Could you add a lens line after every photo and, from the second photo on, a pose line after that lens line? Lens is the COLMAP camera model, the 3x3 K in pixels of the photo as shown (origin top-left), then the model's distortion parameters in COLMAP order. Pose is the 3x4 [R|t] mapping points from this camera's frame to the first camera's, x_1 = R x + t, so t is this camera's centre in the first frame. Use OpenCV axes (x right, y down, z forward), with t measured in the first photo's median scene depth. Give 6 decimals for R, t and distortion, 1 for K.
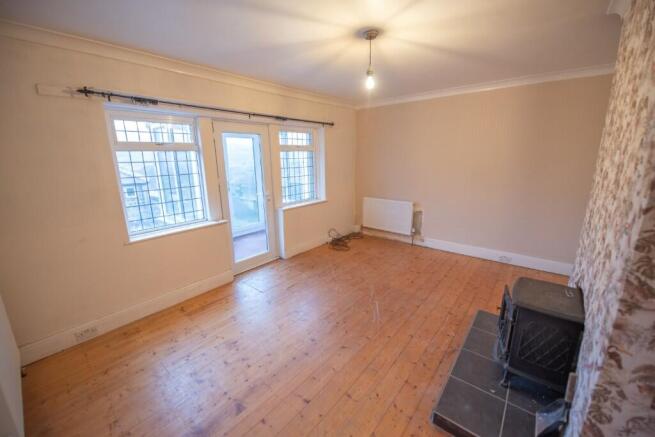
lens RADIAL K [[270.1, 0, 331.8], [0, 270.1, 219.5], [0, 0, 1]] dist [-0.000455, -0.000052]
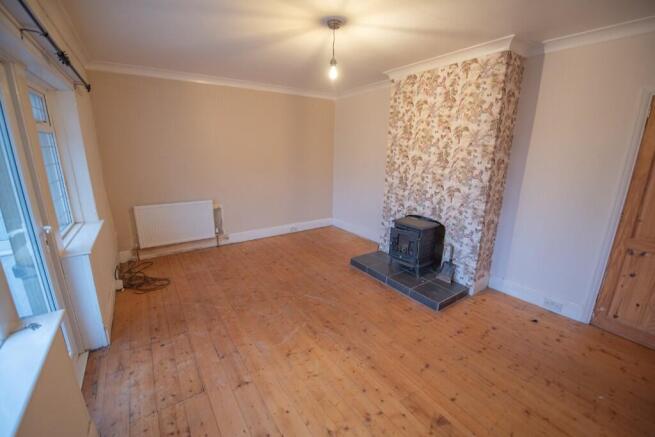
lens RADIAL K [[270.1, 0, 332.2], [0, 270.1, 217.6], [0, 0, 1]] dist [-0.000455, -0.000052]
pose [[0.255653, -0.221376, 0.941081, -0.505383], [0.206727, 0.963433, 0.170475, -0.086863], [-0.944408, 0.150964, 0.292069, 0.434066]]
